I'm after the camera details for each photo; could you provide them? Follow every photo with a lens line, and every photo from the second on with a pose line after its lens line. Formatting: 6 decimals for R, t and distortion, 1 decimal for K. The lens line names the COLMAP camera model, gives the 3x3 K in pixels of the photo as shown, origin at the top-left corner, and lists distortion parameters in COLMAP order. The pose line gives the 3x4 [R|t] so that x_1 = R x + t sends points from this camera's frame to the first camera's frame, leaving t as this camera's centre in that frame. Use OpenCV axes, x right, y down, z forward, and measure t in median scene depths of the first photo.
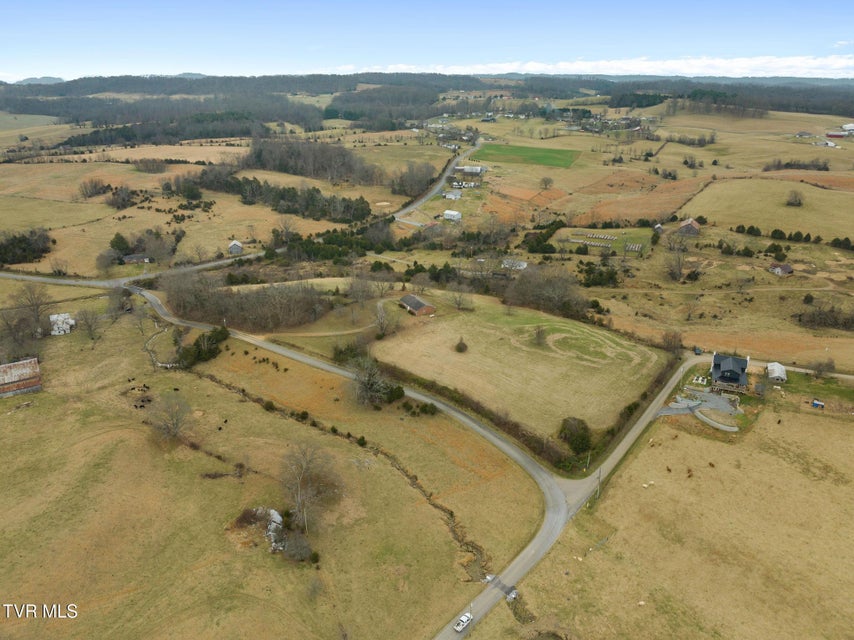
lens RADIAL K [[572.5, 0, 431.2], [0, 572.5, 359.6], [0, 0, 1]] dist [-0.028043, -0.000087]
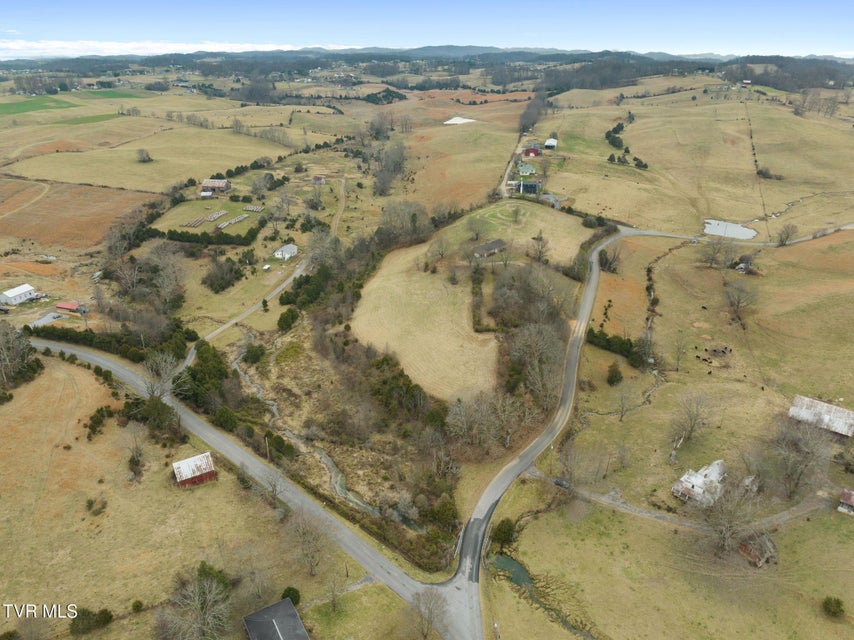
lens RADIAL K [[596.3, 0, 430.7], [0, 596.3, 320.3], [0, 0, 1]] dist [-0.039154, -0.000150]
pose [[-0.286838, -0.405041, 0.868139, -0.743434], [0.430262, 0.755205, 0.494511, -0.430197], [-0.855920, 0.515372, -0.042348, 0.857820]]
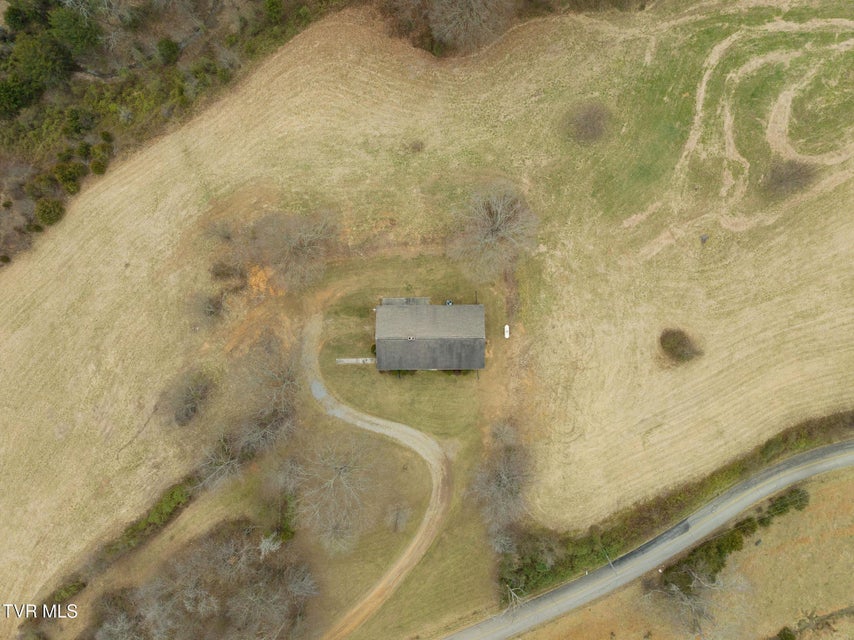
lens RADIAL K [[604.8, 0, 430.3], [0, 604.8, 304.4], [0, 0, 1]] dist [-0.036893, 0.004159]
pose [[0.489331, -0.871975, -0.014657, -0.001233], [0.407253, 0.213614, 0.887983, -0.297830], [-0.771168, -0.440487, 0.459642, 0.591501]]
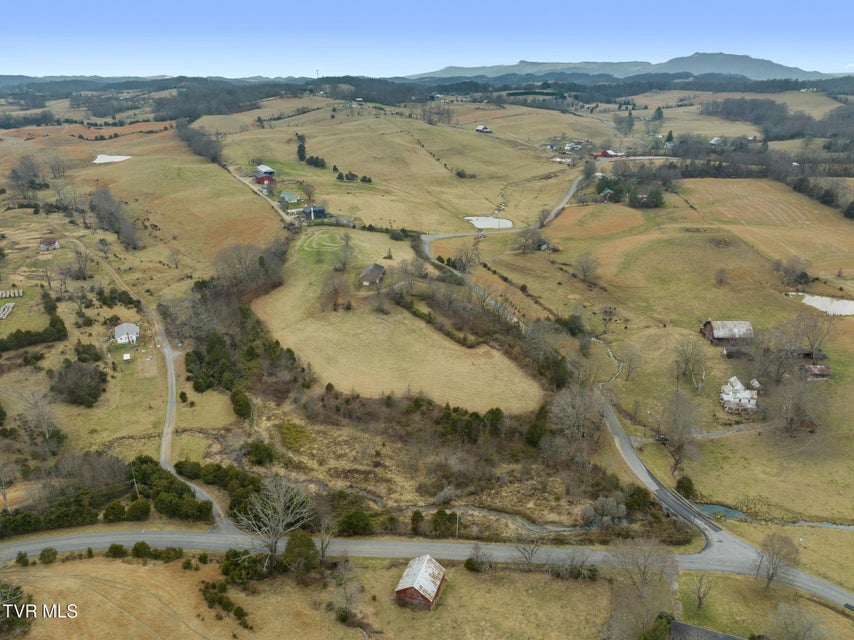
lens RADIAL K [[596.3, 0, 430.7], [0, 596.3, 320.3], [0, 0, 1]] dist [-0.039154, -0.000150]
pose [[-0.826597, -0.220561, 0.517775, -0.512298], [0.251220, 0.678659, 0.690152, -0.558594], [-0.503613, 0.700553, -0.505568, 1.113128]]
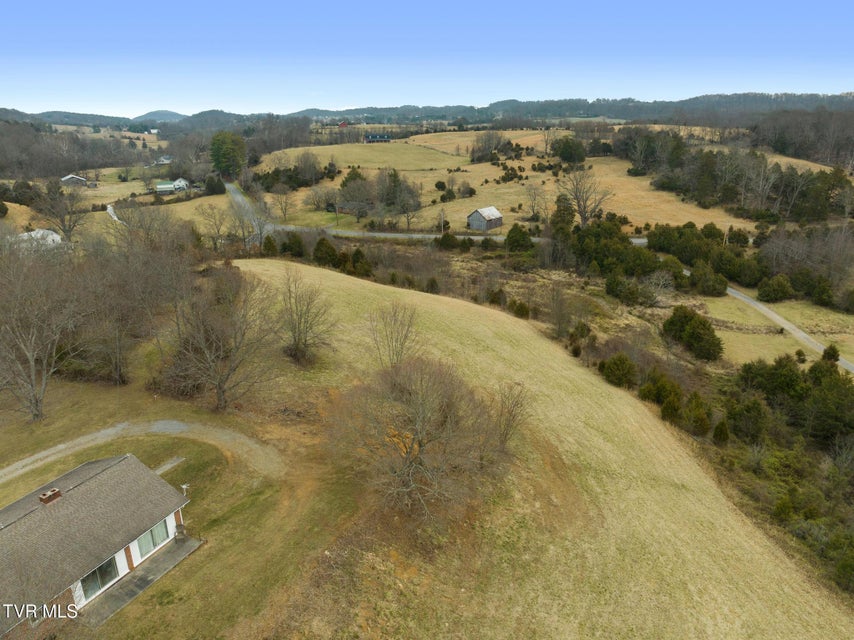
lens RADIAL K [[601.0, 0, 430.9], [0, 601.0, 316.2], [0, 0, 1]] dist [-0.036872, -0.002437]
pose [[0.565129, 0.262580, -0.782100, 0.077318], [-0.366082, 0.929369, 0.047501, -0.130159], [0.739333, 0.259469, 0.621340, 0.684586]]
